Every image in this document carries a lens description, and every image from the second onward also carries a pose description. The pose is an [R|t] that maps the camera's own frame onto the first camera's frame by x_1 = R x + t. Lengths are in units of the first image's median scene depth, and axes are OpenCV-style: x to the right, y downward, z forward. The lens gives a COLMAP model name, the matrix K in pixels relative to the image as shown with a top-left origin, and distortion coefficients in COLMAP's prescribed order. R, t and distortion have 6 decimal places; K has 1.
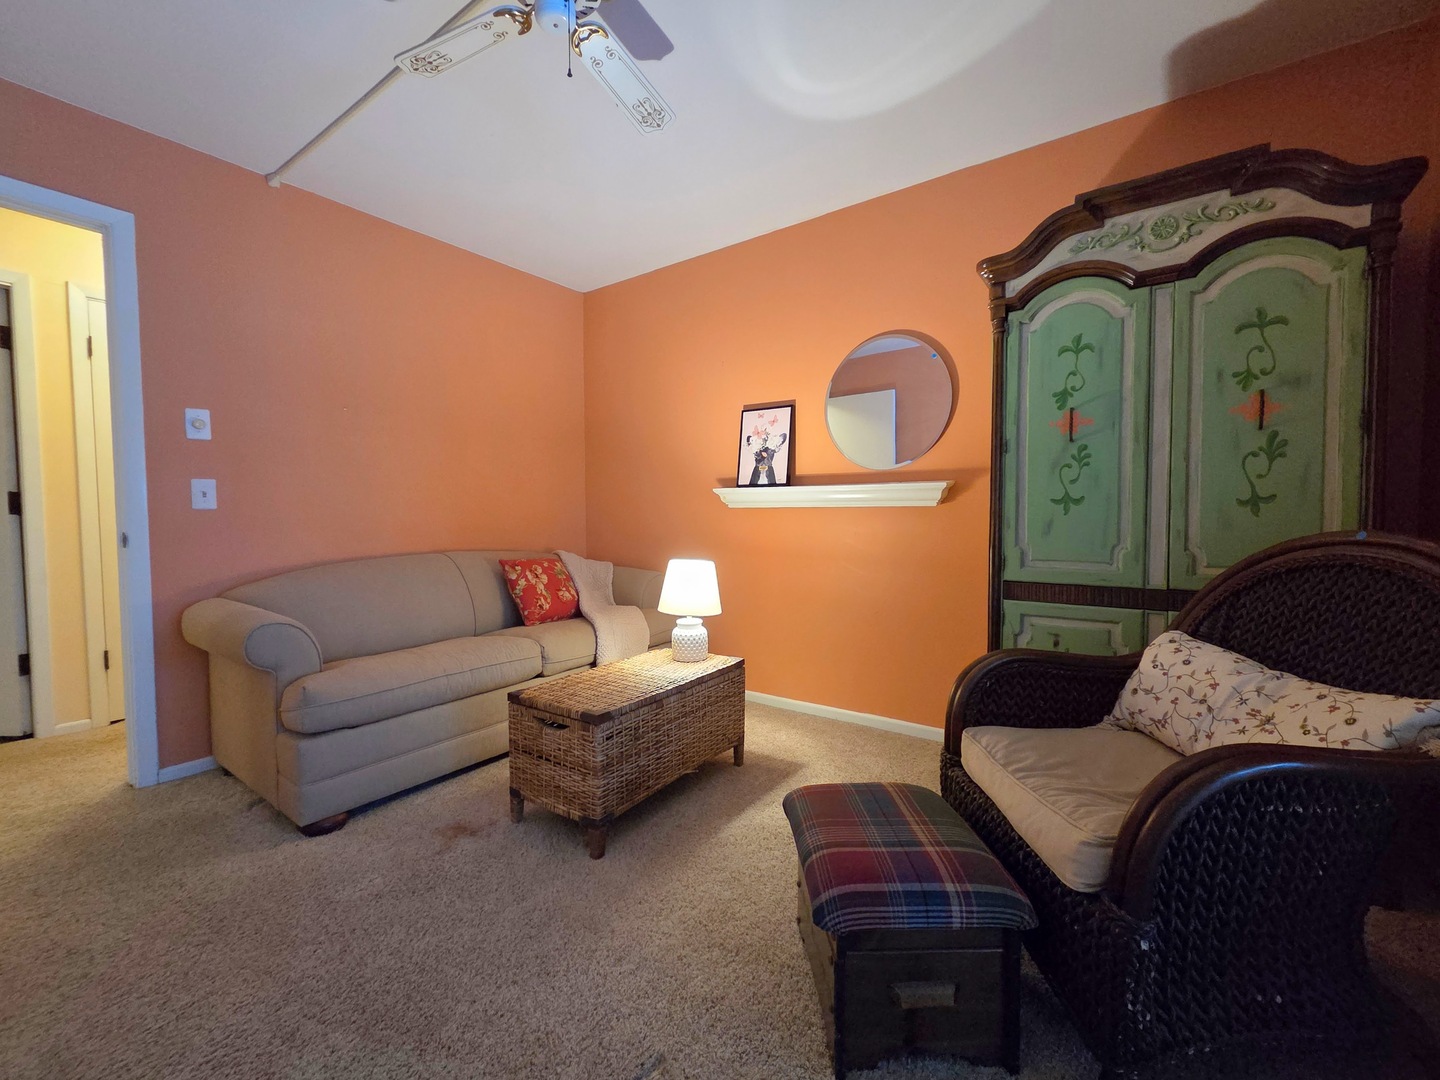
lens RADIAL K [[612.7, 0, 719.3], [0, 612.7, 535.3], [0, 0, 1]] dist [0.002325, 0.000252]
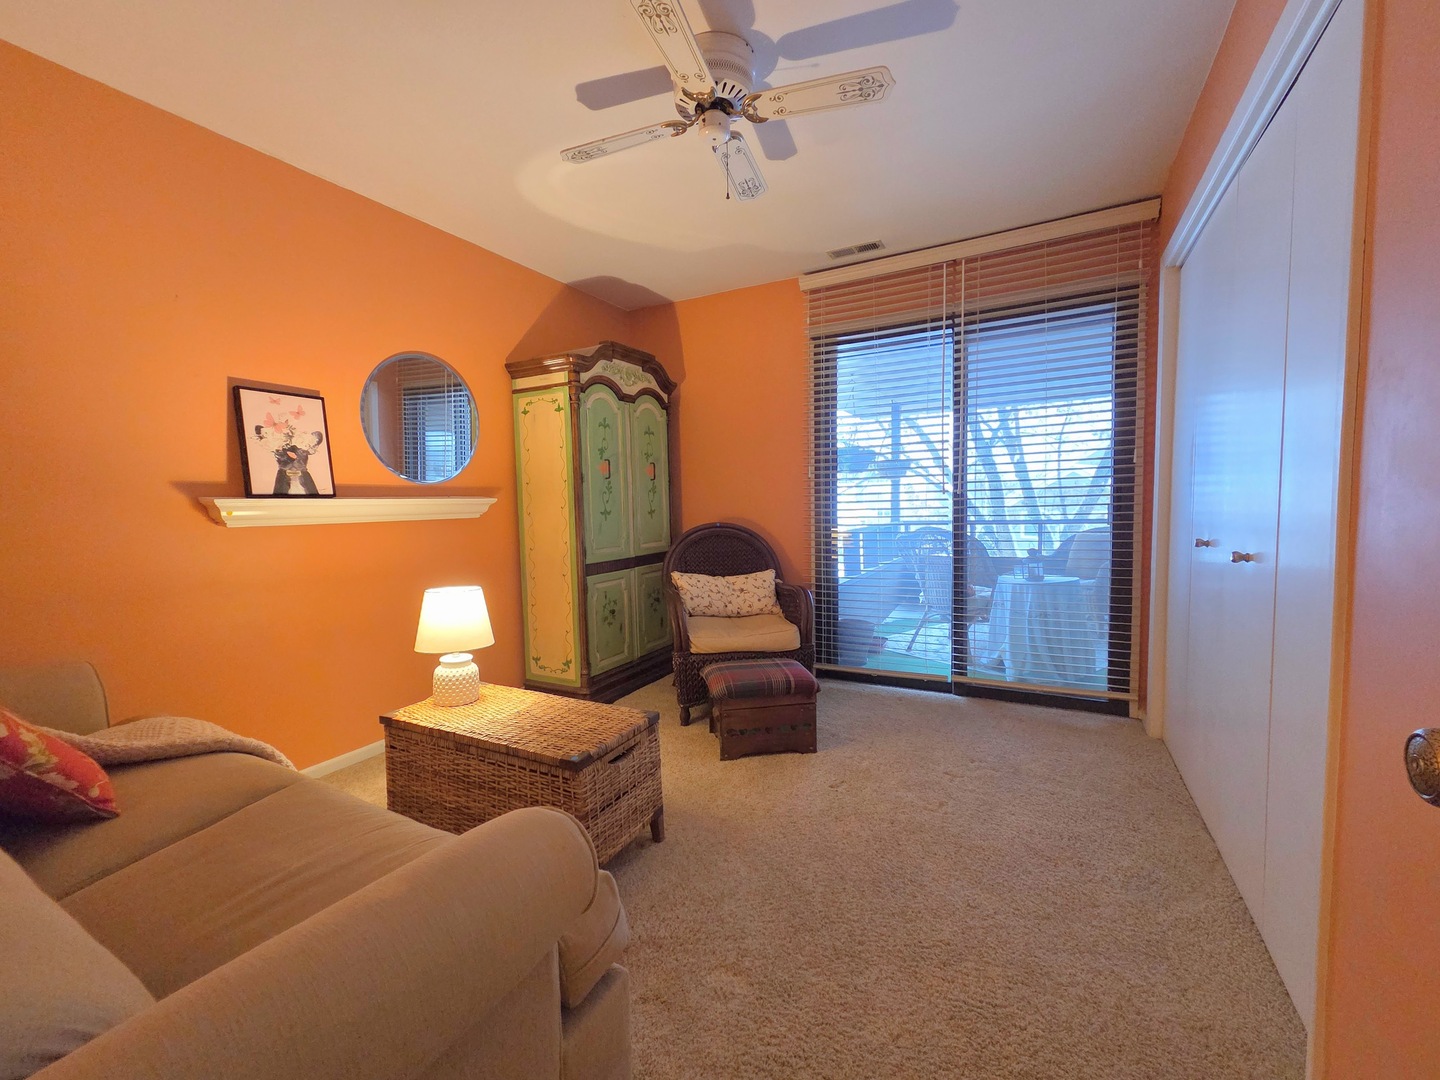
lens RADIAL K [[587.3, 0, 717.3], [0, 587.3, 536.3], [0, 0, 1]] dist [0.002959, 0.000230]
pose [[-0.120418, -0.050932, 0.991416, -0.734050], [0.057091, 0.996675, 0.058137, -0.045435], [-0.991080, 0.063601, -0.117110, 0.587700]]
